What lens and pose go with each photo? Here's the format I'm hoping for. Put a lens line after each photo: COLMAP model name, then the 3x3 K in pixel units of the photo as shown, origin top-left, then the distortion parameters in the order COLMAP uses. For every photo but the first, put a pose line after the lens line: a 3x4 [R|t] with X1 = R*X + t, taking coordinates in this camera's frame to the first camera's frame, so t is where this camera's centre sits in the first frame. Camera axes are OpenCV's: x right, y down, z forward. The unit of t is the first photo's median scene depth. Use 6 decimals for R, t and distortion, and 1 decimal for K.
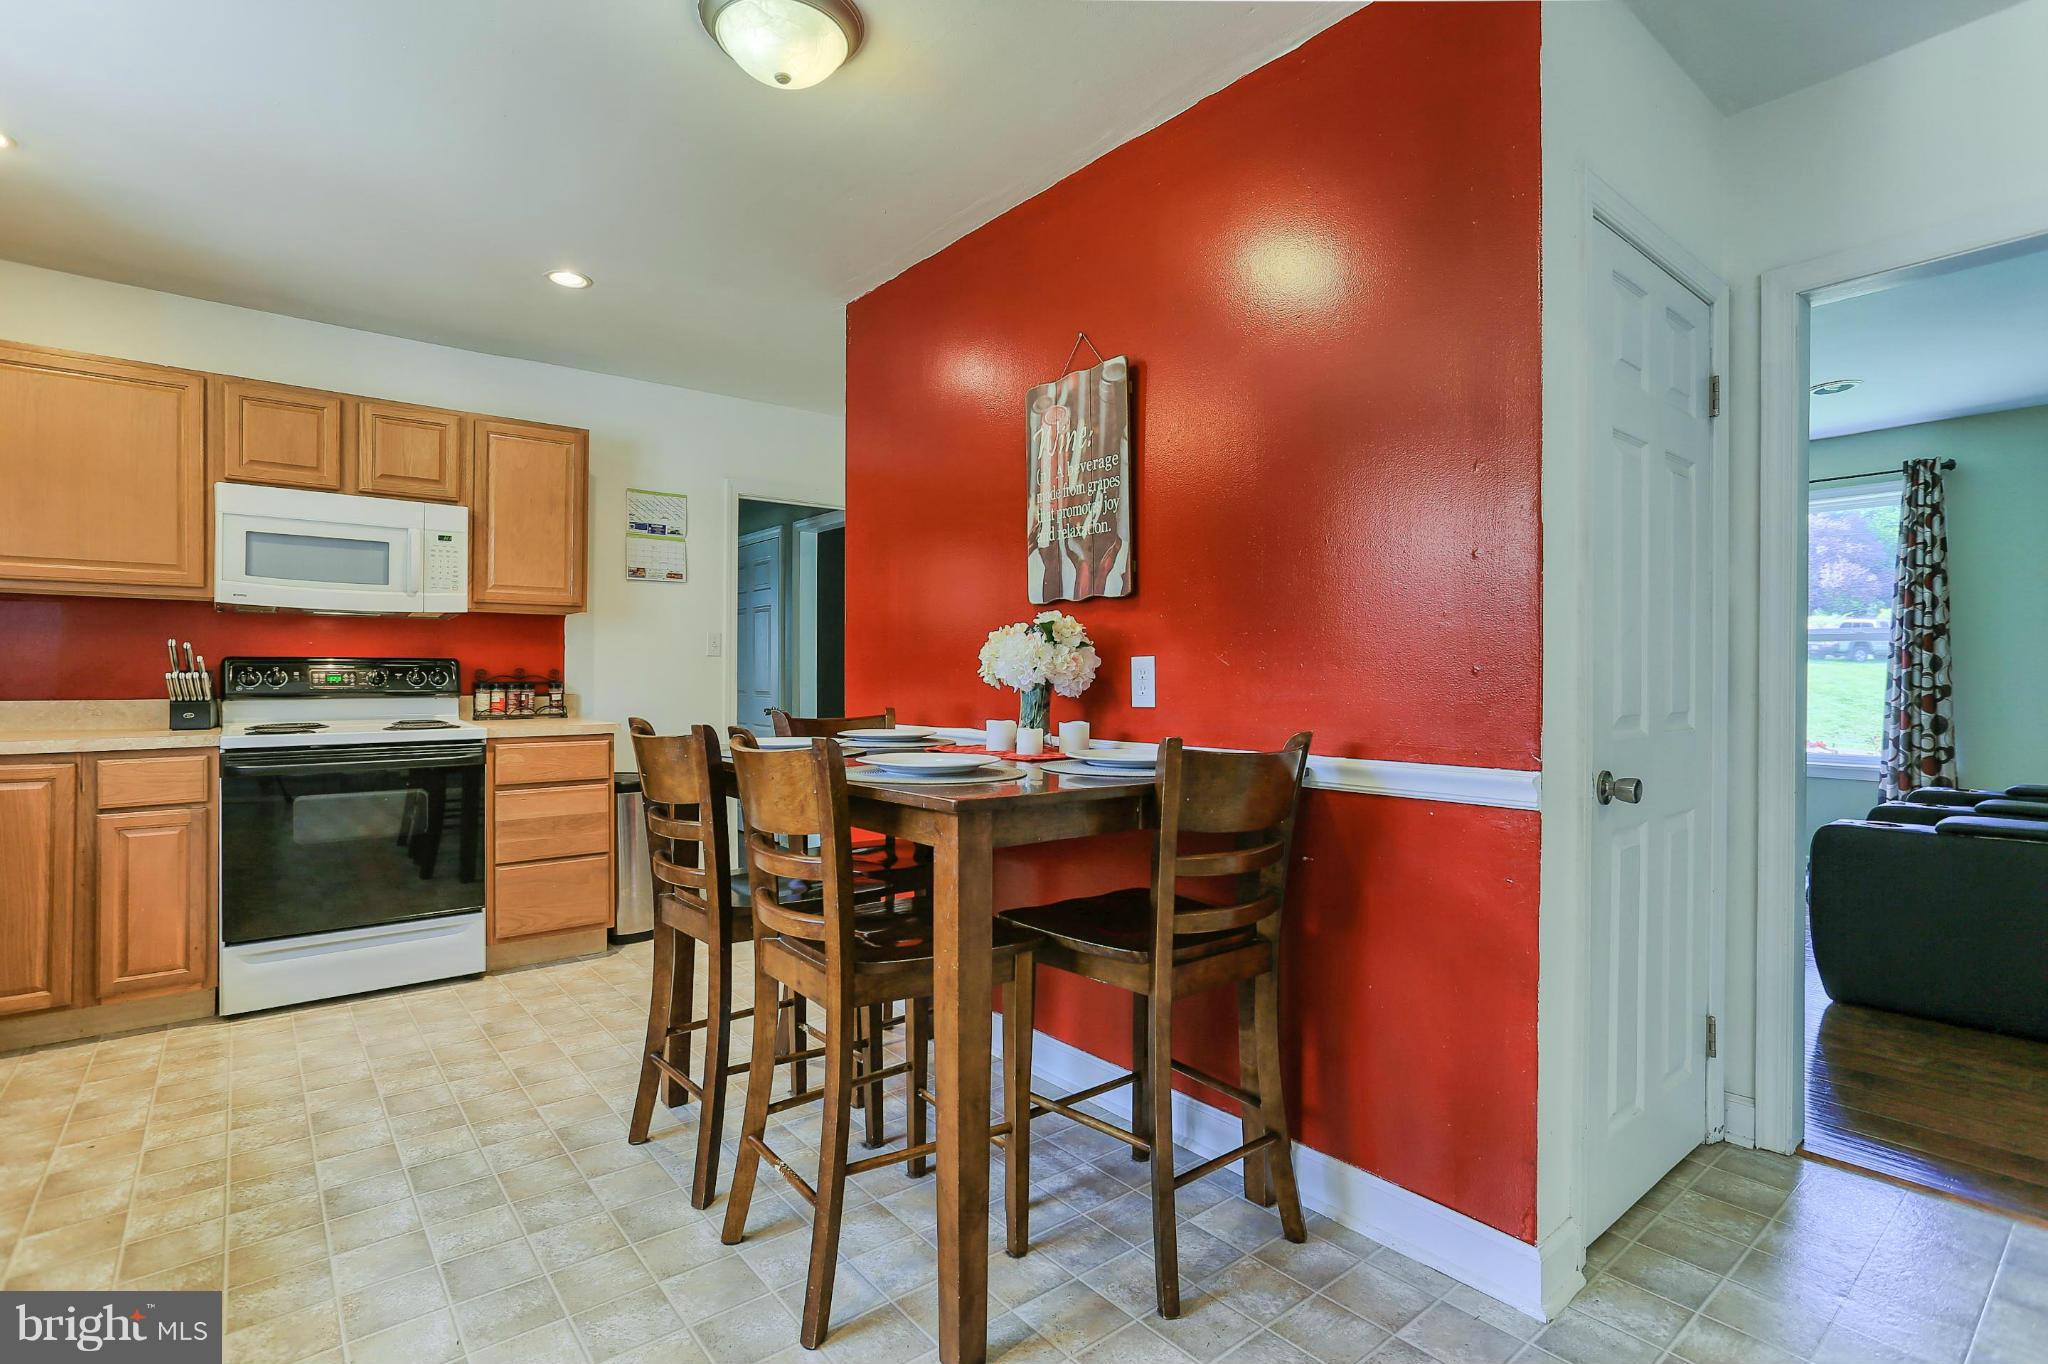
lens RADIAL K [[982.0, 0, 1024.7], [0, 982.0, 681.8], [0, 0, 1]] dist [-0.021031, 0.008563]
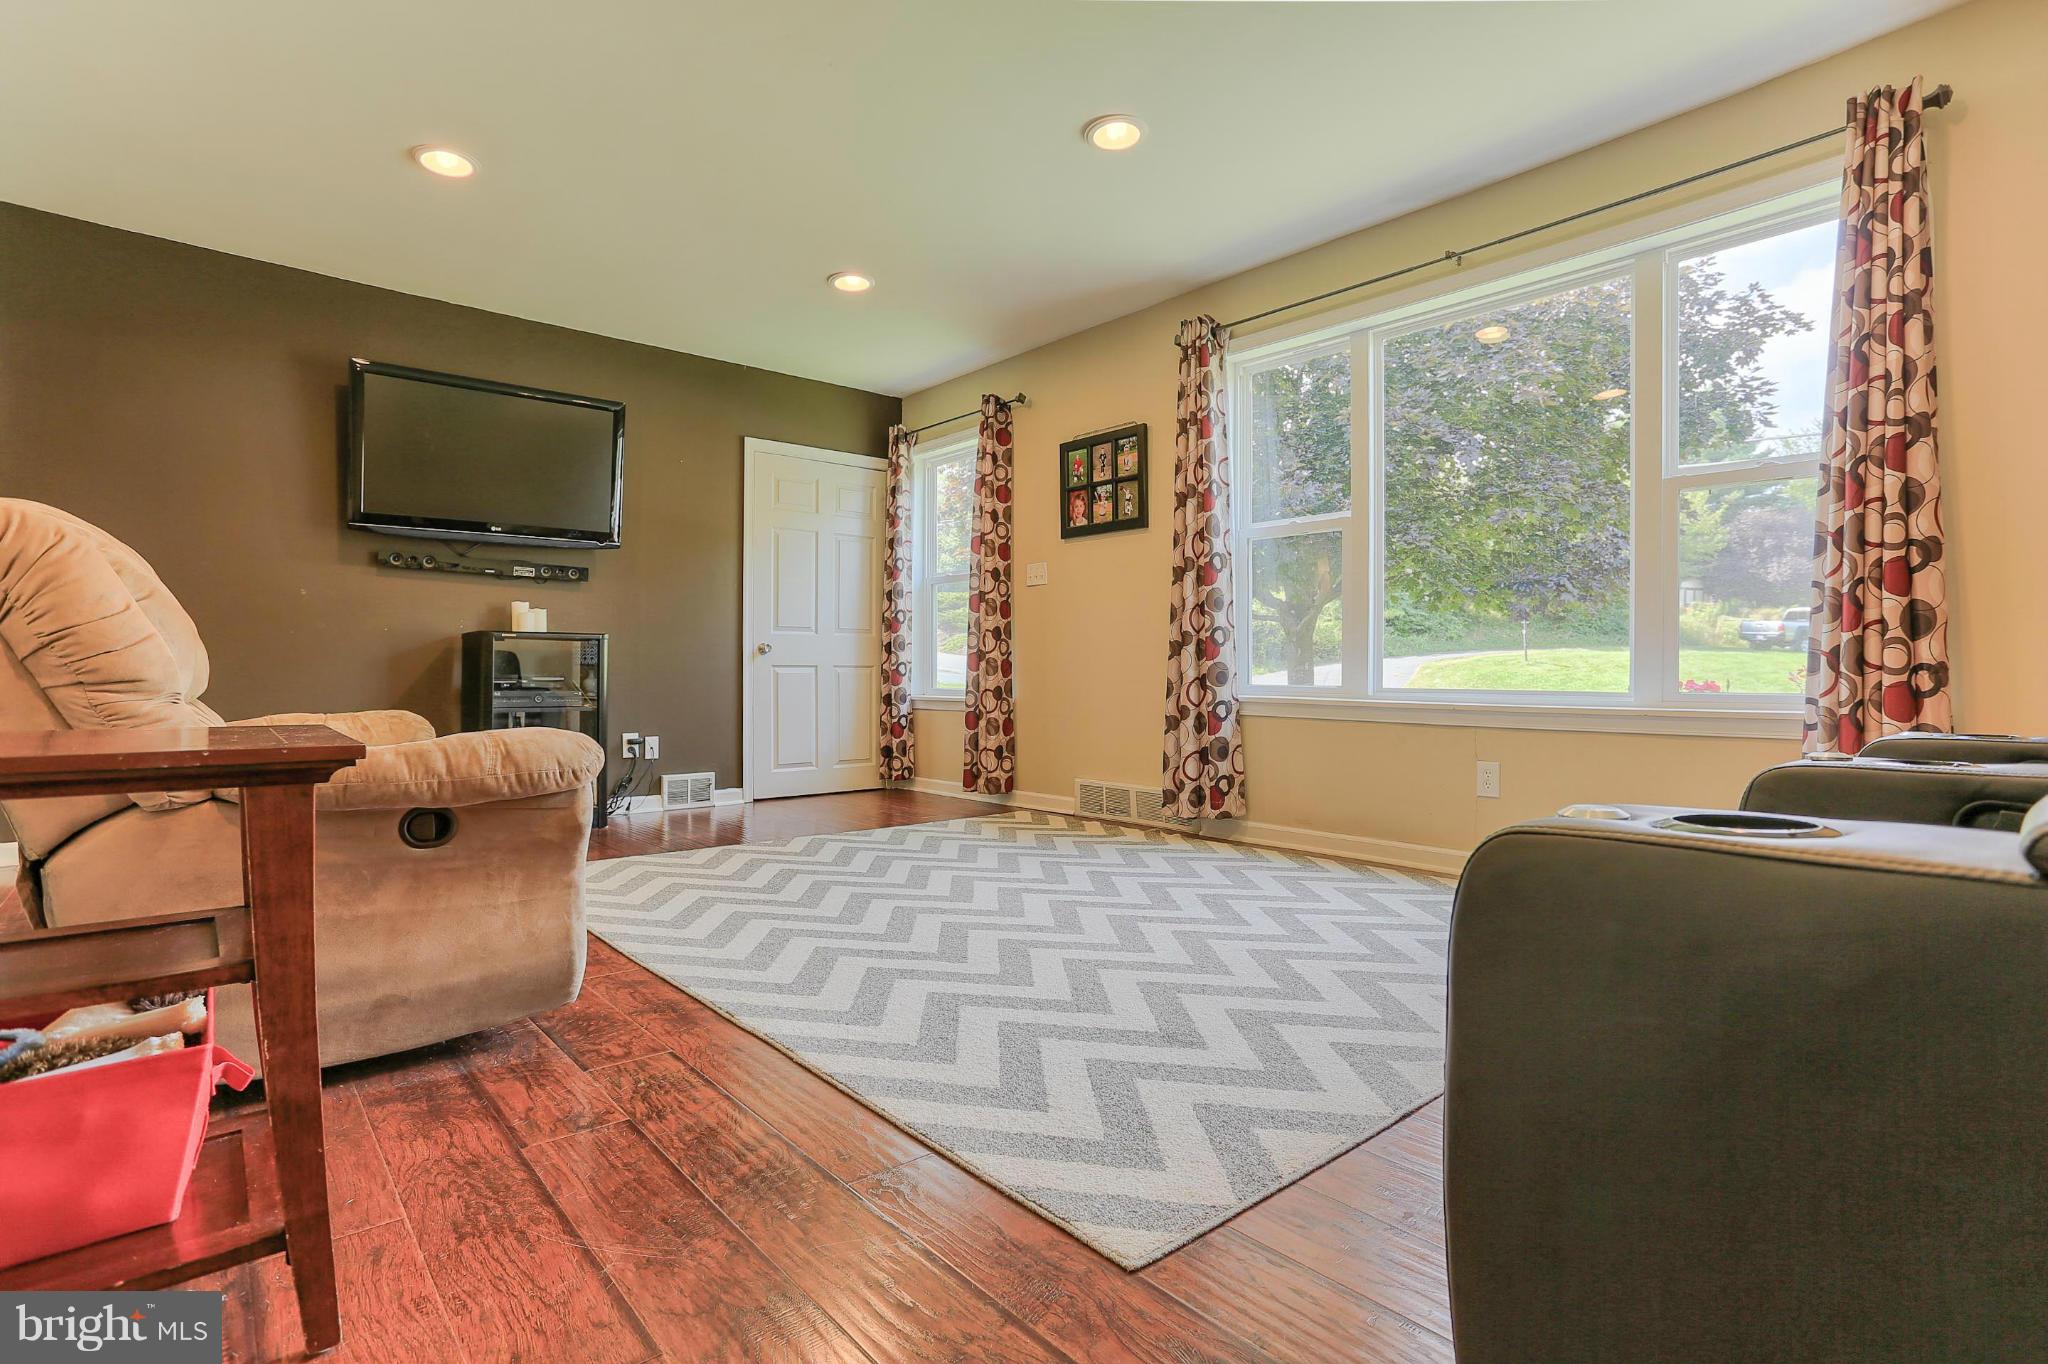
lens RADIAL K [[982.0, 0, 1029.1], [0, 982.0, 680.6], [0, 0, 1]] dist [-0.021031, 0.008563]
pose [[0.999391, 0.006126, 0.034346, 0.472396], [-0.005957, 0.999970, -0.005031, 0.080457], [-0.034376, 0.004824, 0.999397, 0.520650]]
